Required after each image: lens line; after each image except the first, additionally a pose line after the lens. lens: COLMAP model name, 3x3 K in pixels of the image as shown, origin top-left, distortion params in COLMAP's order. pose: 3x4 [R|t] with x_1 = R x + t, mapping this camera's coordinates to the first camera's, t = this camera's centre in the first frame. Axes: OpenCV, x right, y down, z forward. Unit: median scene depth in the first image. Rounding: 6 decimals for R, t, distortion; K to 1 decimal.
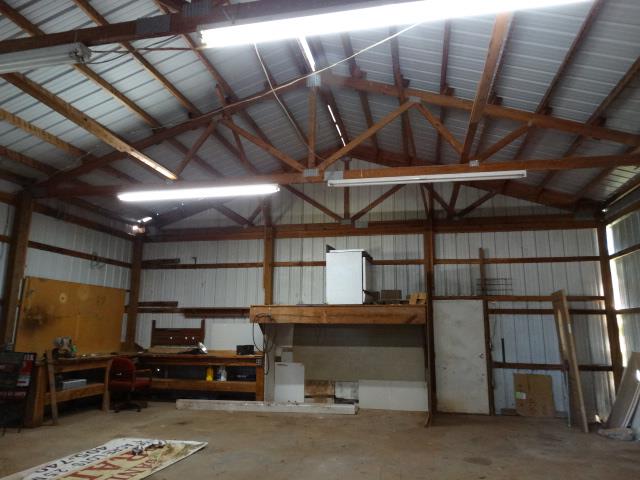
lens RADIAL K [[450.8, 0, 334.0], [0, 450.8, 238.7], [0, 0, 1]] dist [0.003436, 0.028572]
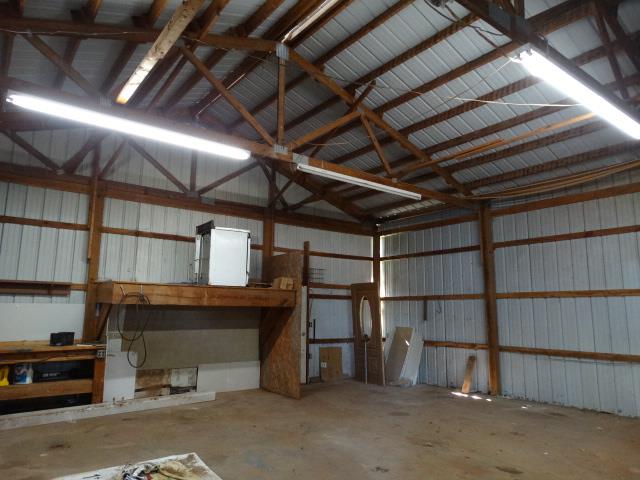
lens RADIAL K [[444.7, 0, 318.6], [0, 444.7, 235.5], [0, 0, 1]] dist [0.007056, 0.002661]
pose [[0.662753, 0.125391, 0.738265, -0.495986], [-0.151753, 0.987914, -0.031562, 0.037626], [-0.733301, -0.091116, 0.673771, 0.214696]]
